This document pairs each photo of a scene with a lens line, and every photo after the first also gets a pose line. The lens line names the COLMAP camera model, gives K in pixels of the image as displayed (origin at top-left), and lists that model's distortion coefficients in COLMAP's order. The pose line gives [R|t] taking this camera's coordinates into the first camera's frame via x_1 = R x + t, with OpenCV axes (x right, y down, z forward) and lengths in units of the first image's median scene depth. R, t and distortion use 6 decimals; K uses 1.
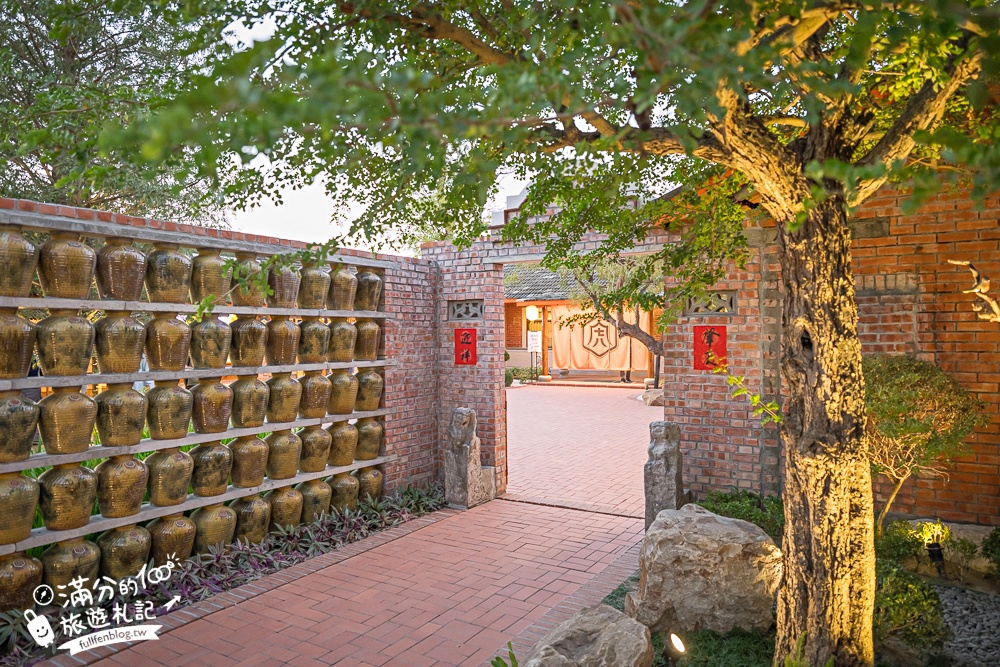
lens RADIAL K [[712.8, 0, 504.2], [0, 712.8, 334.4], [0, 0, 1]] dist [0.001471, -0.002242]
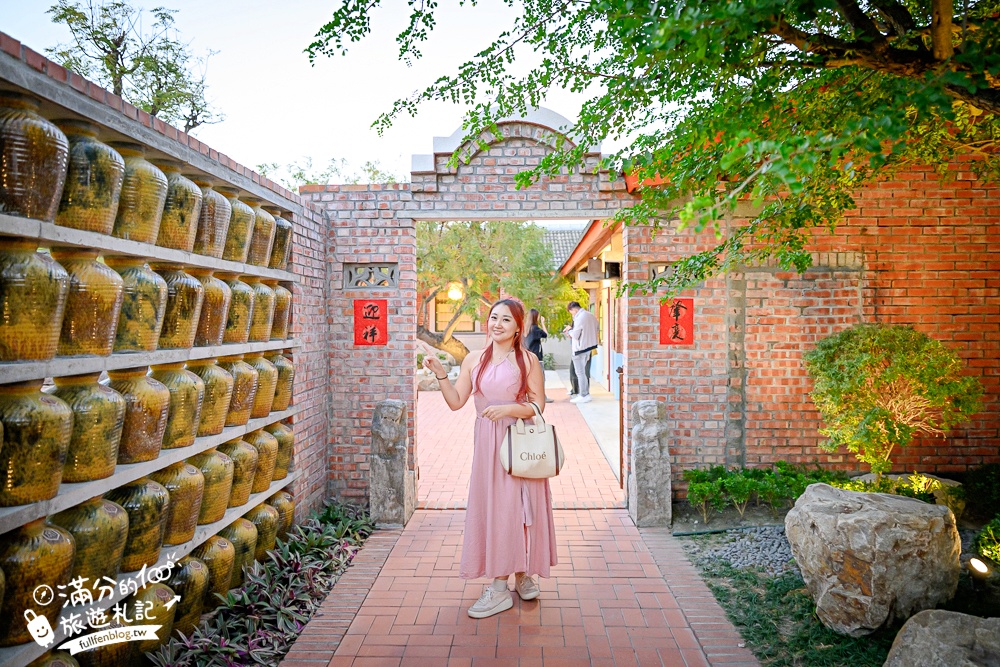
lens RADIAL K [[712.8, 0, 499.3], [0, 712.8, 332.8], [0, 0, 1]] dist [0.001471, -0.002242]
pose [[0.850412, -0.005574, 0.526088, -0.424784], [-0.001876, 0.999905, 0.013626, 0.021640], [-0.526115, -0.012575, 0.850321, 0.314873]]
